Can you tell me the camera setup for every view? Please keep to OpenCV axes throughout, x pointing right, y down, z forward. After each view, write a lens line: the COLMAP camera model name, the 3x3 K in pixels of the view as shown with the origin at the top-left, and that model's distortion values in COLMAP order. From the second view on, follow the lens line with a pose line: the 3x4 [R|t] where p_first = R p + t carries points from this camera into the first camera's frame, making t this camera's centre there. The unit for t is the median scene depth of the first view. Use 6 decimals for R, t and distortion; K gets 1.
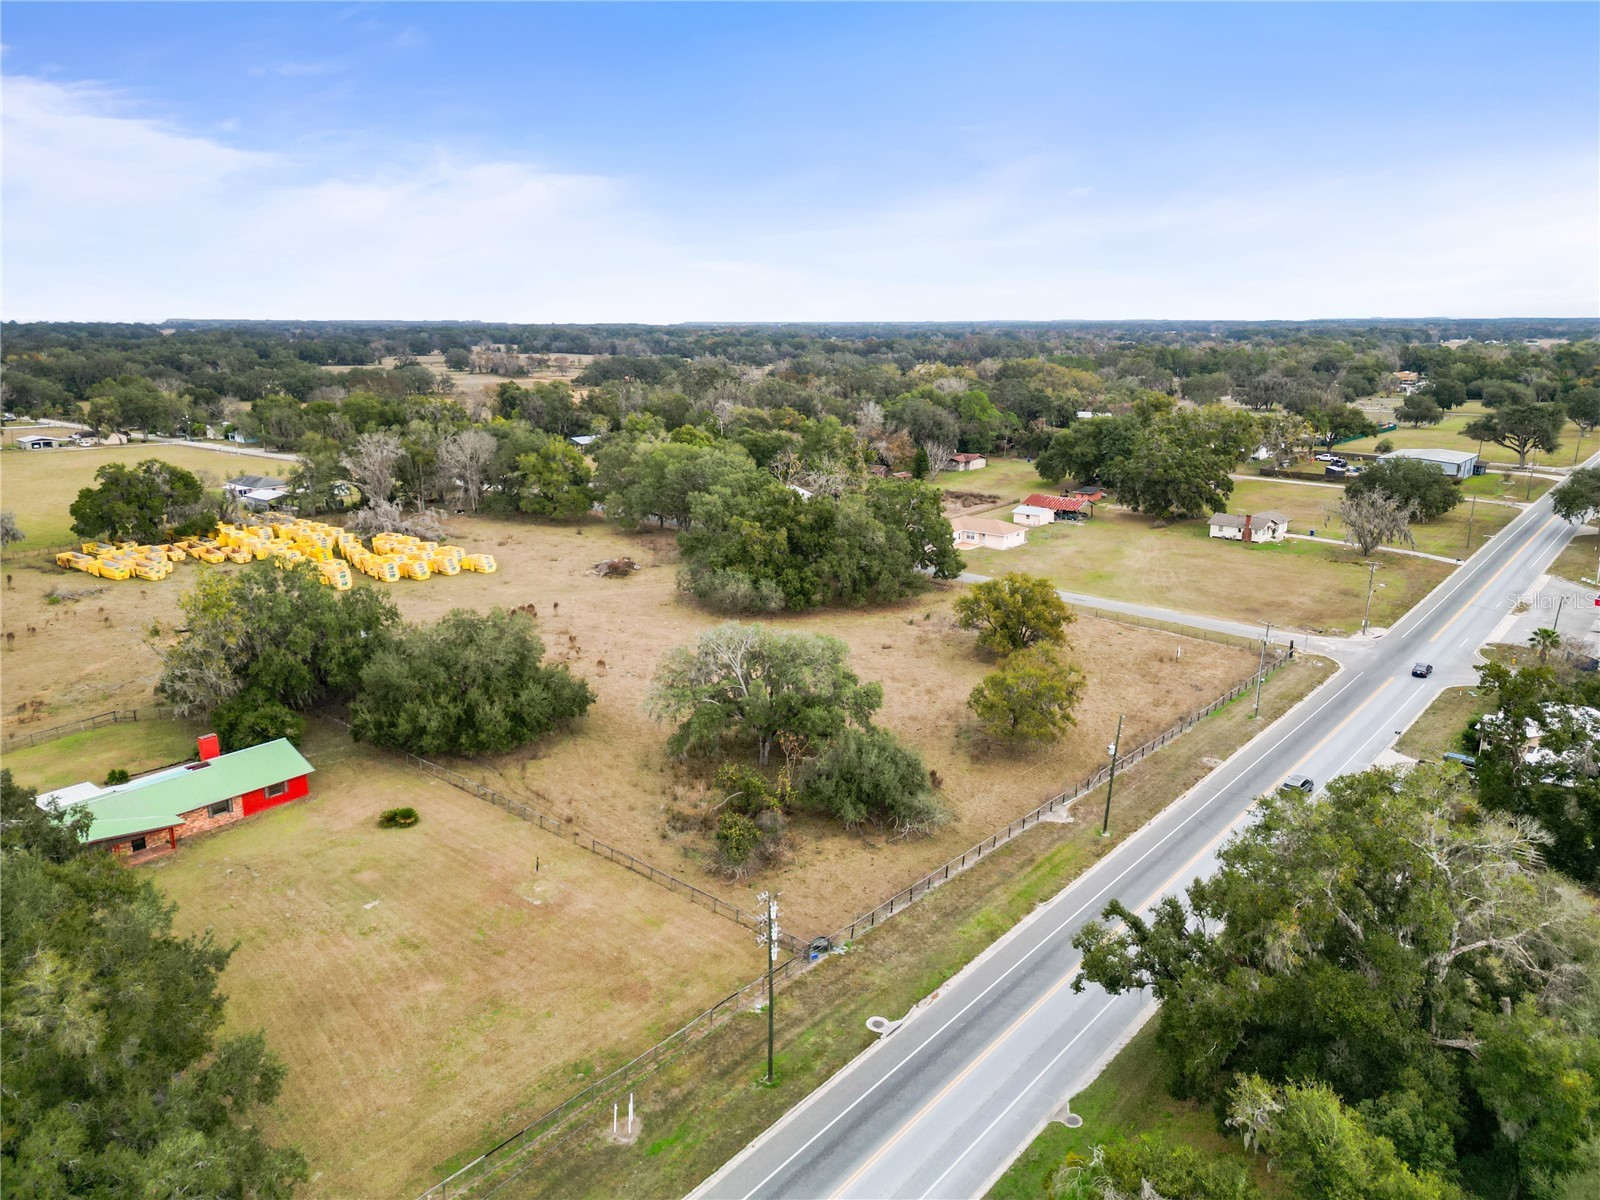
lens RADIAL K [[1112.4, 0, 809.6], [0, 1112.4, 602.7], [0, 0, 1]] dist [0.080539, -0.077396]
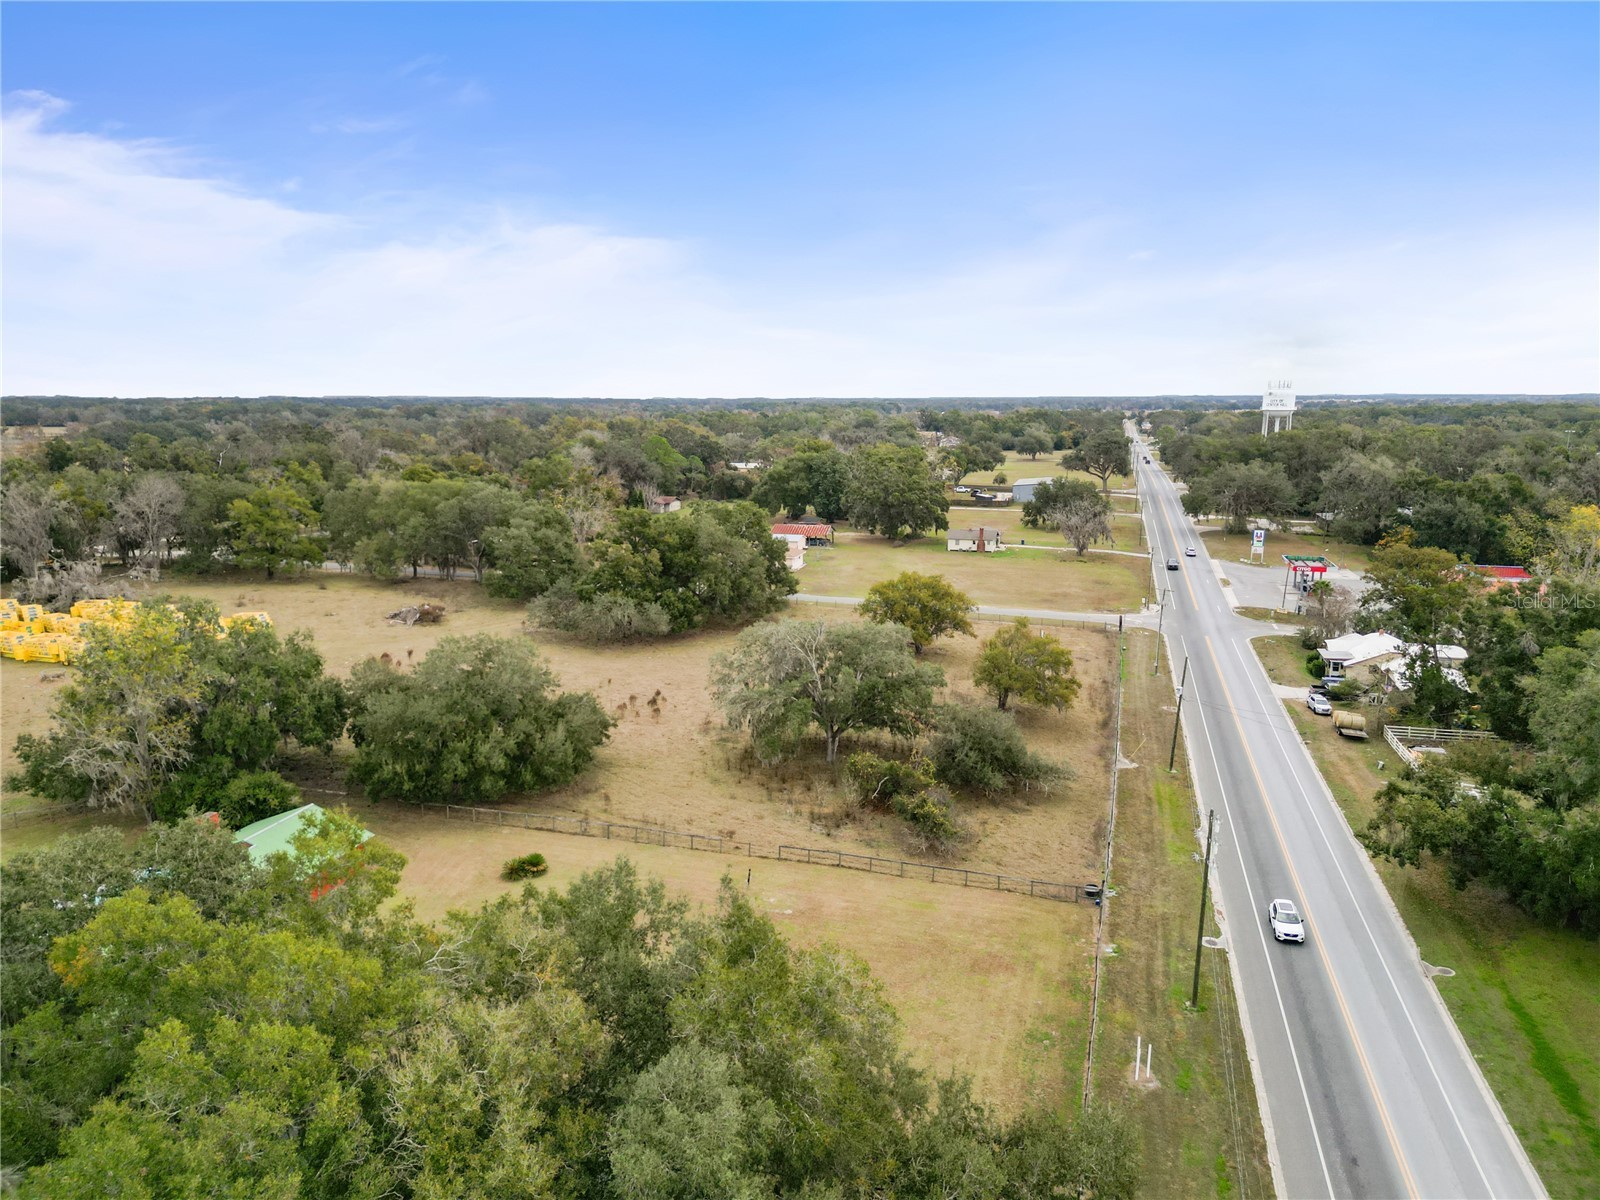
lens RADIAL K [[1112.4, 0, 816.2], [0, 1112.4, 597.8], [0, 0, 1]] dist [0.080539, -0.077396]
pose [[0.907306, -0.076696, 0.413416, -0.291317], [0.104686, 0.993467, -0.045443, 0.031597], [-0.407230, 0.084509, 0.909407, 0.082101]]
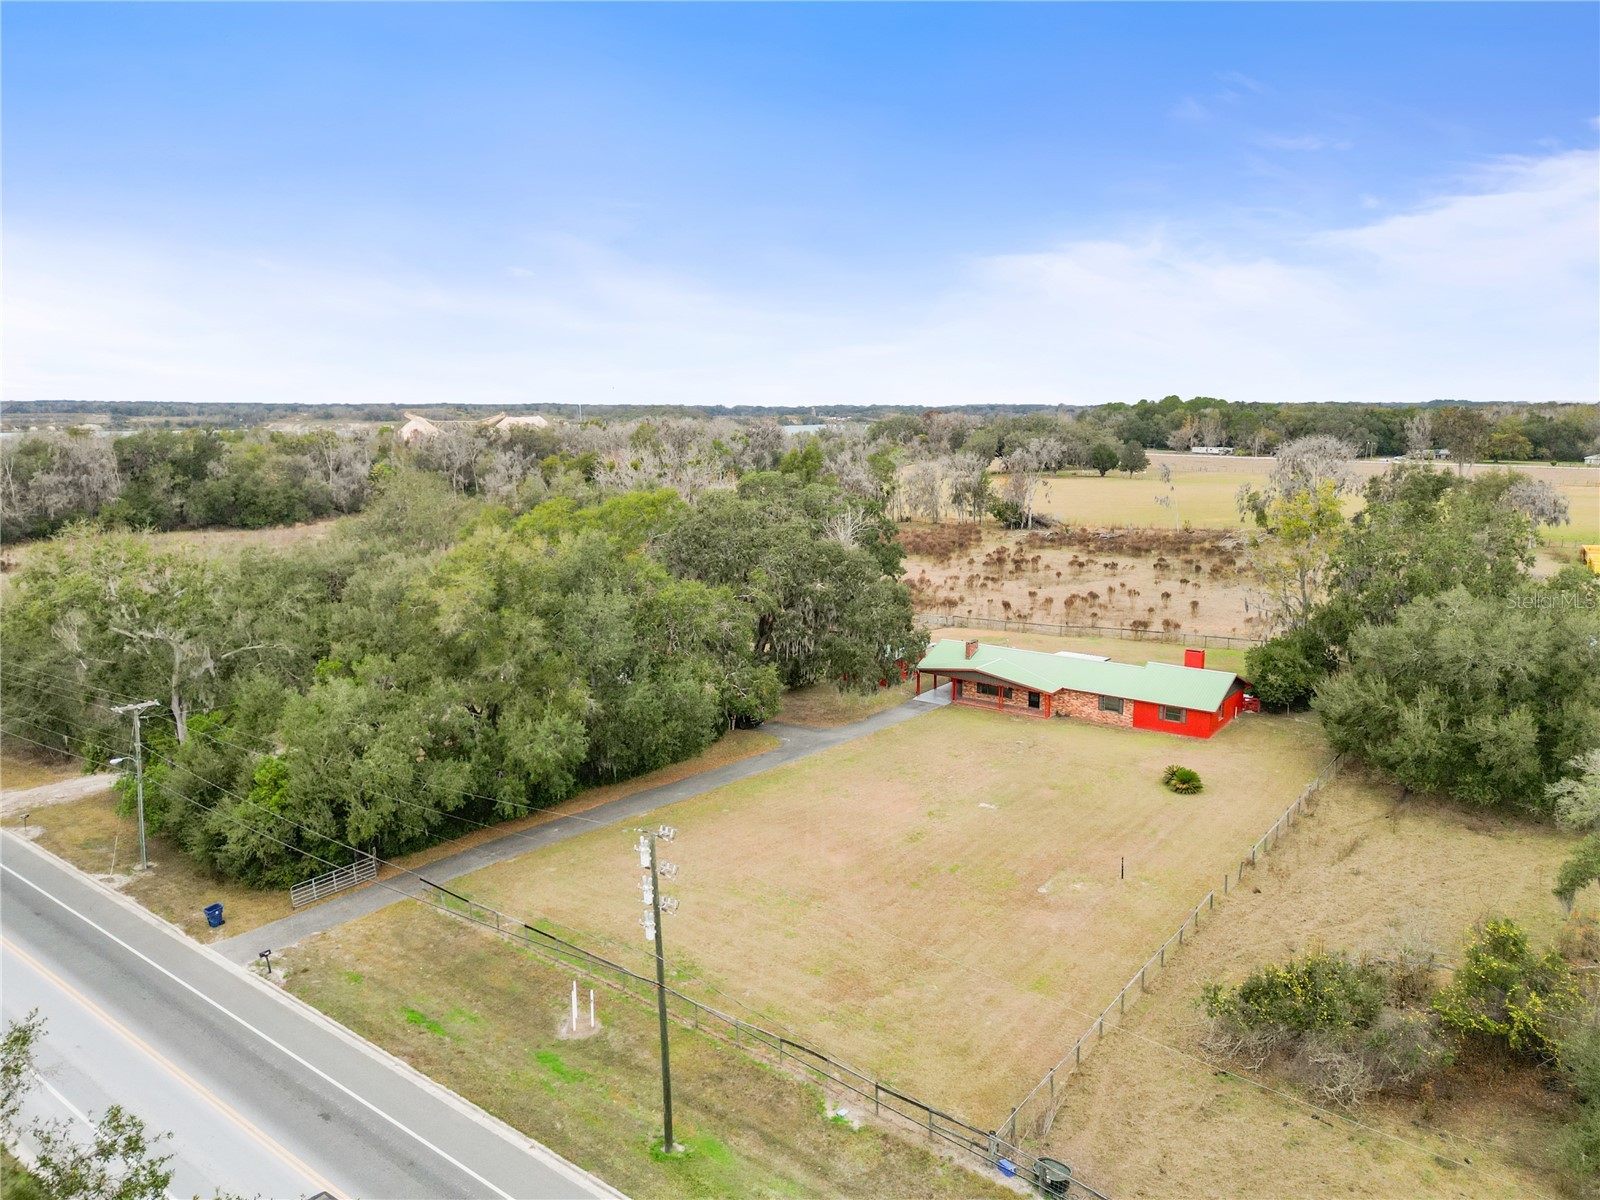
lens RADIAL K [[1112.4, 0, 803.9], [0, 1112.4, 592.9], [0, 0, 1]] dist [0.080539, -0.077396]
pose [[0.037417, 0.164311, -0.985699, 0.212361], [-0.243318, 0.958201, 0.150491, 0.009390], [0.969225, 0.234207, 0.075833, 0.386358]]
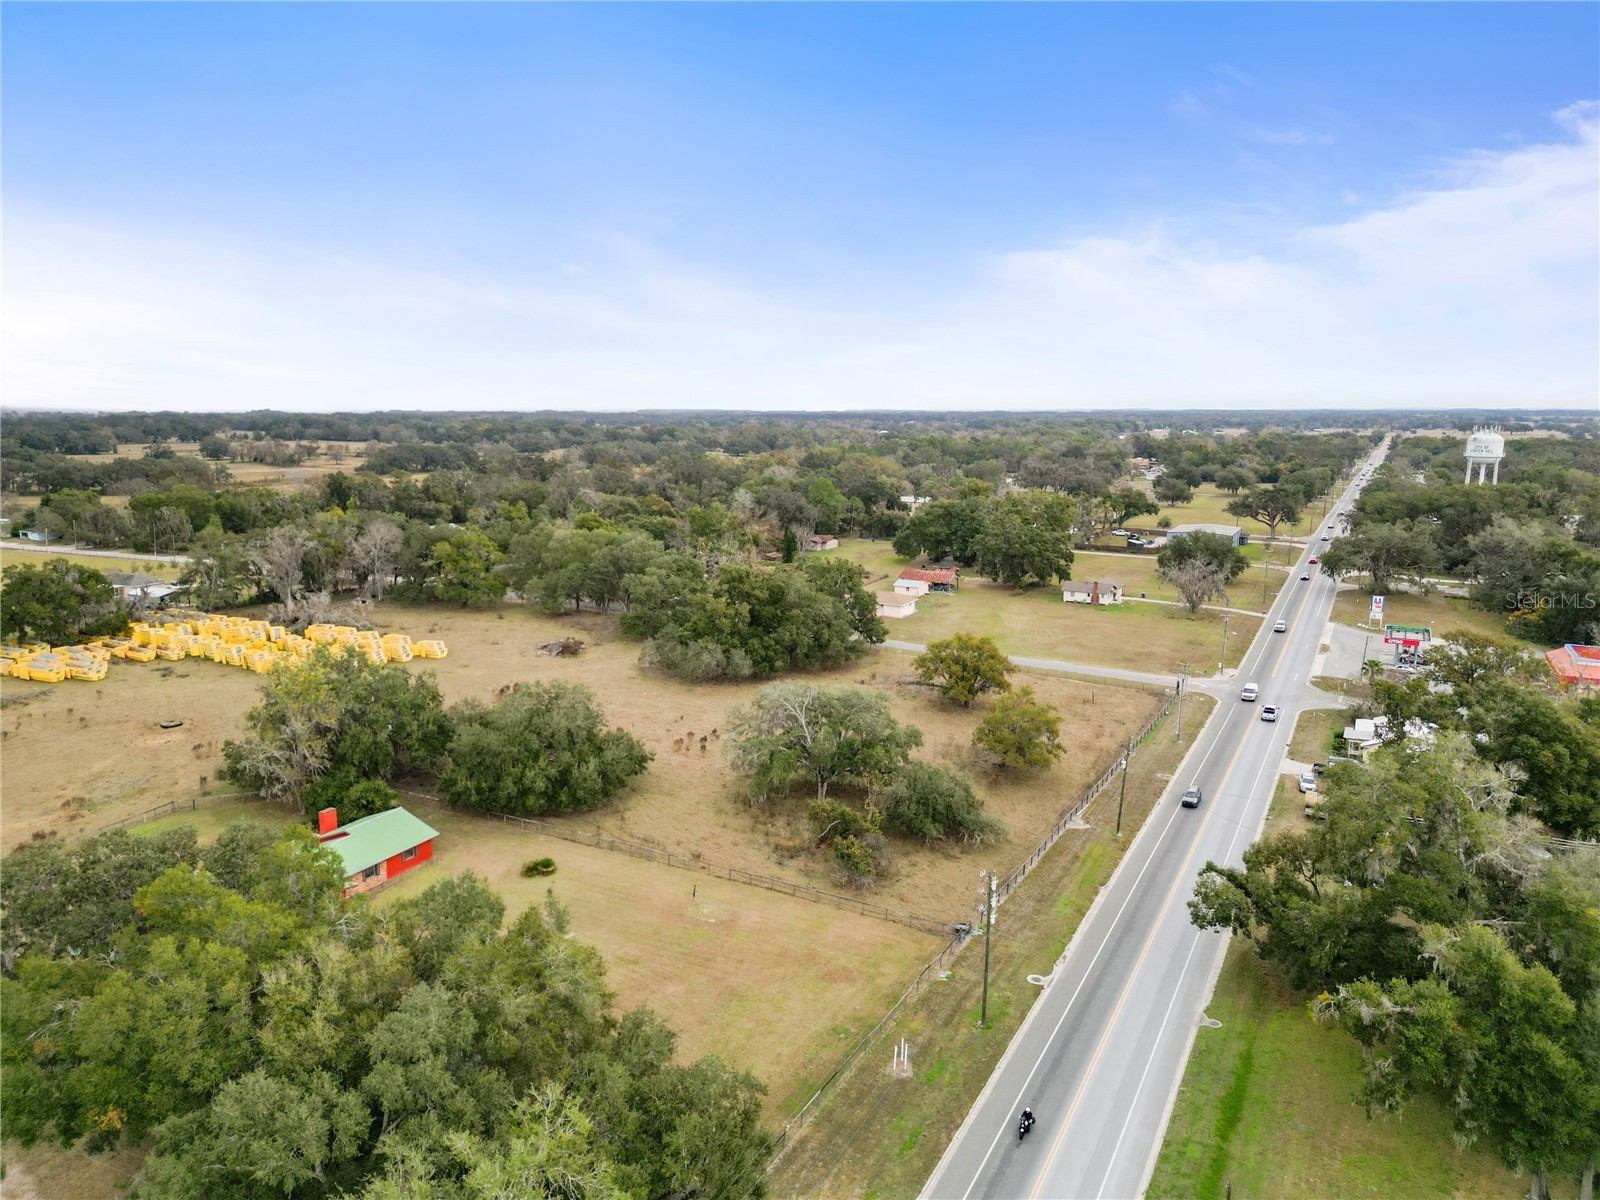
lens RADIAL K [[1112.4, 0, 814.3], [0, 1112.4, 599.2], [0, 0, 1]] dist [0.080539, -0.077396]
pose [[0.975844, -0.033186, 0.215935, -0.193226], [0.049739, 0.996187, -0.071680, 0.012058], [-0.212733, 0.080689, 0.973773, -0.092349]]
